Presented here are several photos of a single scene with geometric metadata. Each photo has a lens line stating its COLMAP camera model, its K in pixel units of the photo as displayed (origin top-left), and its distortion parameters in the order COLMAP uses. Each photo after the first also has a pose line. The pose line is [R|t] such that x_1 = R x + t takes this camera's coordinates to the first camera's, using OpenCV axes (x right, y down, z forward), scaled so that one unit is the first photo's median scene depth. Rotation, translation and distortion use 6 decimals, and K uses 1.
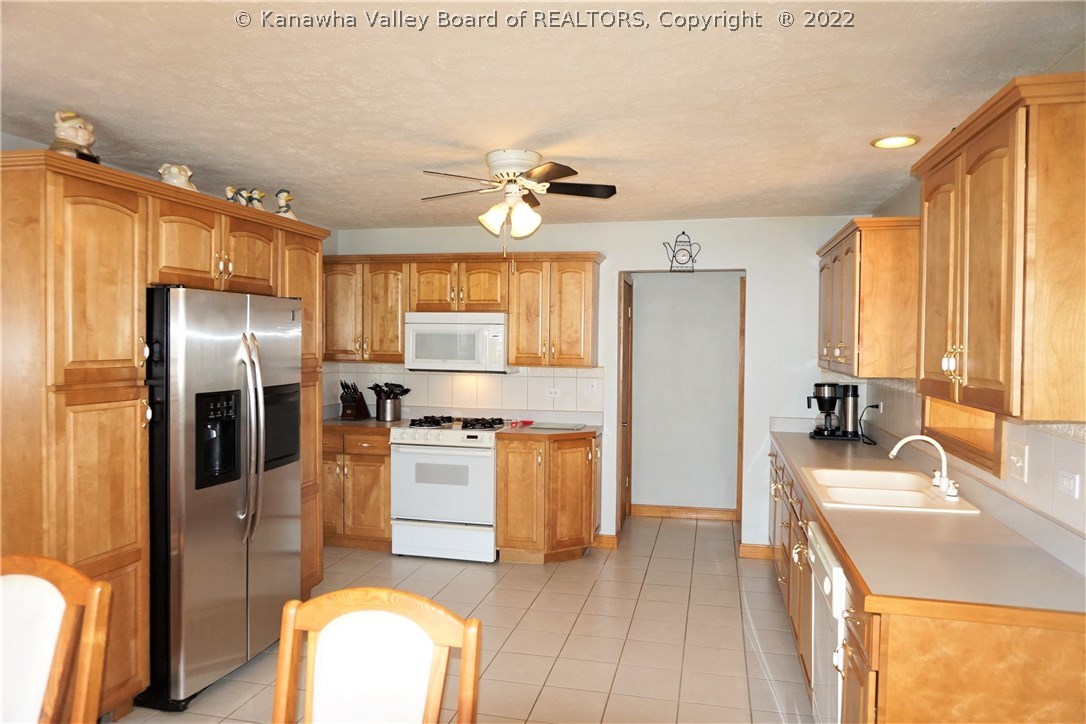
lens RADIAL K [[759.9, 0, 545.1], [0, 759.9, 360.3], [0, 0, 1]] dist [-0.012299, 0.005226]
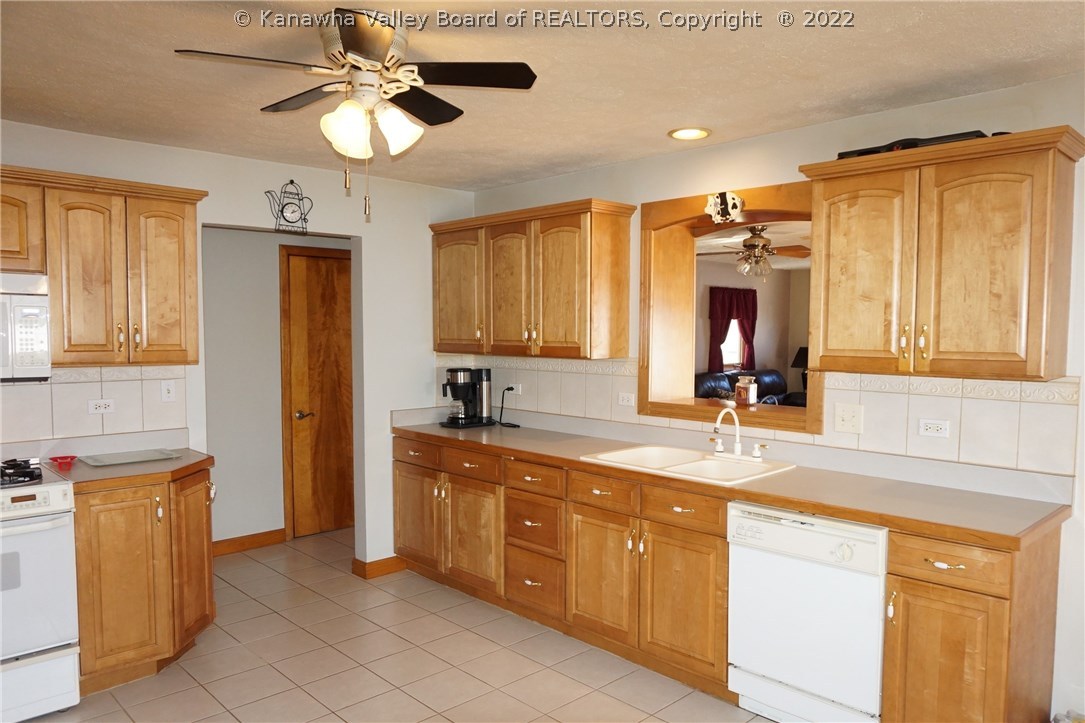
lens RADIAL K [[759.2, 0, 540.0], [0, 759.2, 368.1], [0, 0, 1]] dist [-0.012299, 0.005226]
pose [[0.568294, -0.053210, 0.821103, -0.331697], [0.016898, 0.998451, 0.053007, -0.017571], [-0.822652, -0.016249, 0.568313, 0.378650]]
